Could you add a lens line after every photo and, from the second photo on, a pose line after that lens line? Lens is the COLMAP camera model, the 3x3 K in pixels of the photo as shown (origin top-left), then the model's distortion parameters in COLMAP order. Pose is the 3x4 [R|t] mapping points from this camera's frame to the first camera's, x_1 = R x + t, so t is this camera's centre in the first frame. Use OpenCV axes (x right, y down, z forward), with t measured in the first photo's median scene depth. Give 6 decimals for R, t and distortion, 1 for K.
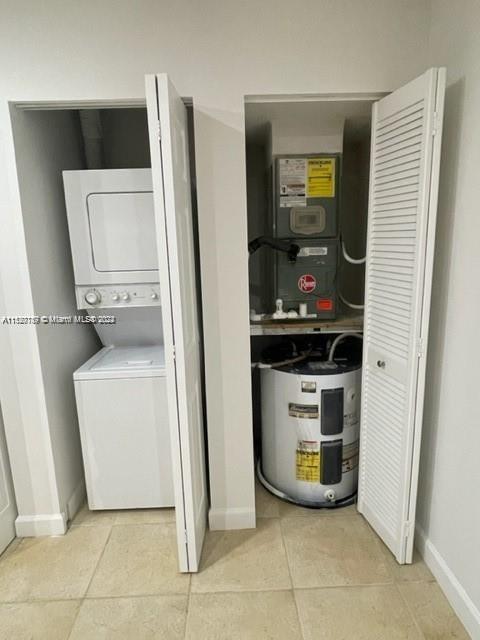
lens RADIAL K [[387.8, 0, 241.2], [0, 387.8, 321.1], [0, 0, 1]] dist [-0.004947, 0.001345]
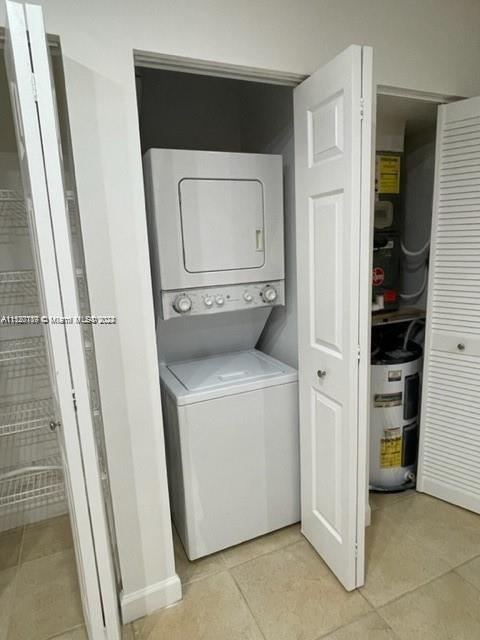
lens RADIAL K [[387.8, 0, 241.8], [0, 387.8, 319.8], [0, 0, 1]] dist [-0.004947, 0.001345]
pose [[0.927634, -0.085402, 0.363597, -0.559888], [0.090608, 0.995883, 0.002750, -0.017975], [-0.362334, 0.030394, 0.931552, 0.178290]]
